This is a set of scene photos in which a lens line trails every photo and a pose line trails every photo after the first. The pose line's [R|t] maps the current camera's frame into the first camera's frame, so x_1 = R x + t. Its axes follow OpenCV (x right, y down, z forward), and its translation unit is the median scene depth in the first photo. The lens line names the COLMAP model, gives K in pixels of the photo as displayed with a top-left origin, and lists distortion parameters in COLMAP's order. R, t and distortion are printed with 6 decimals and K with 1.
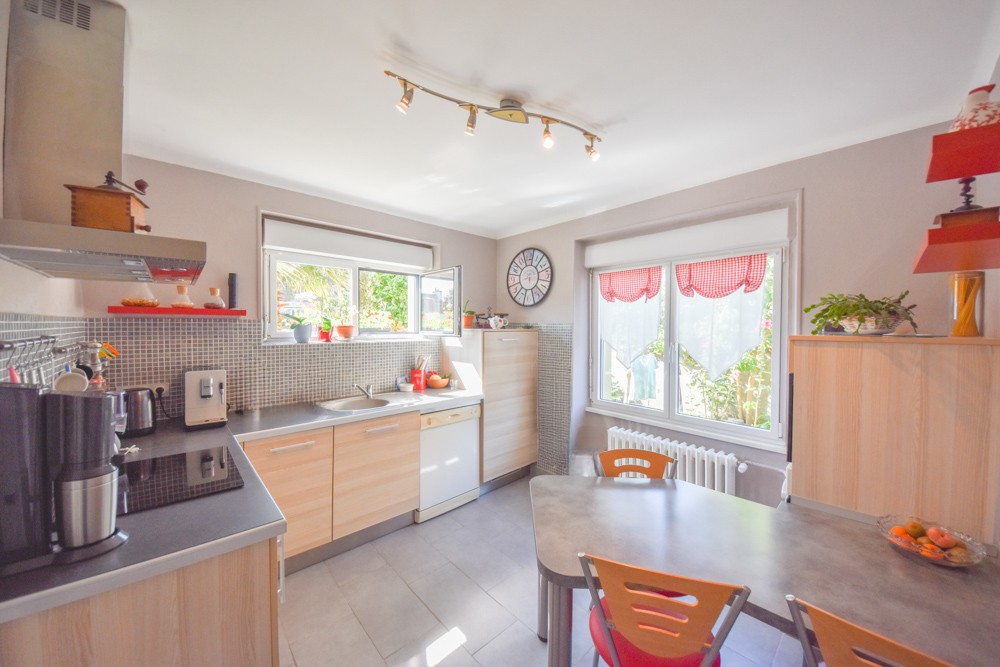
lens RADIAL K [[357.0, 0, 503.1], [0, 357.0, 329.9], [0, 0, 1]] dist [0.048131, -0.023052]
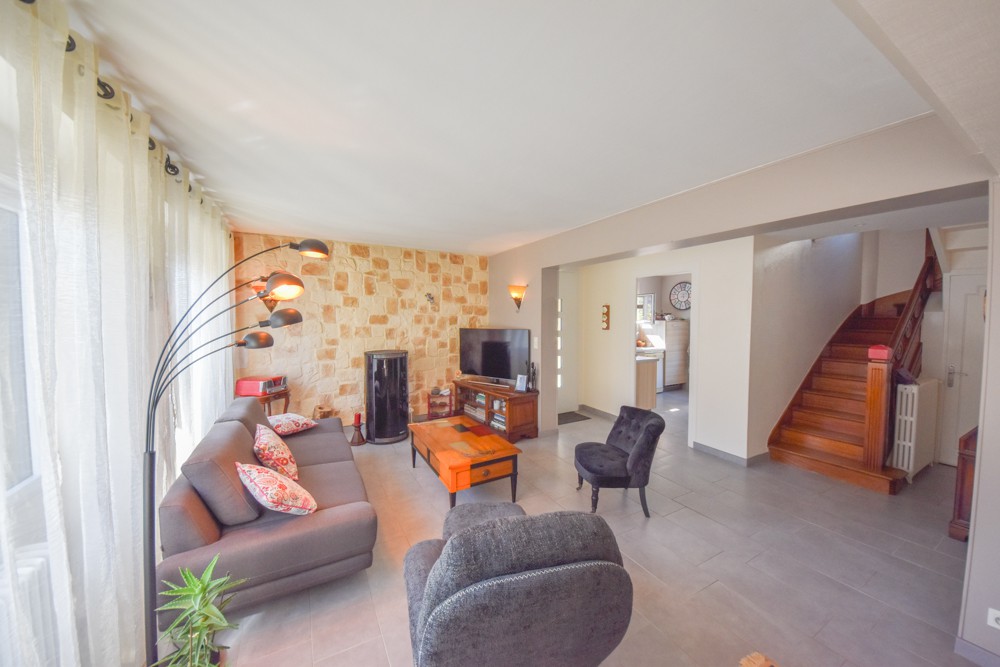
lens RADIAL K [[357.0, 0, 503.1], [0, 357.0, 329.9], [0, 0, 1]] dist [0.048131, -0.023052]
pose [[0.973563, 0.009863, -0.228206, -0.496034], [-0.002890, 0.999519, 0.030869, -0.010579], [0.228401, -0.029393, 0.973123, -1.380339]]
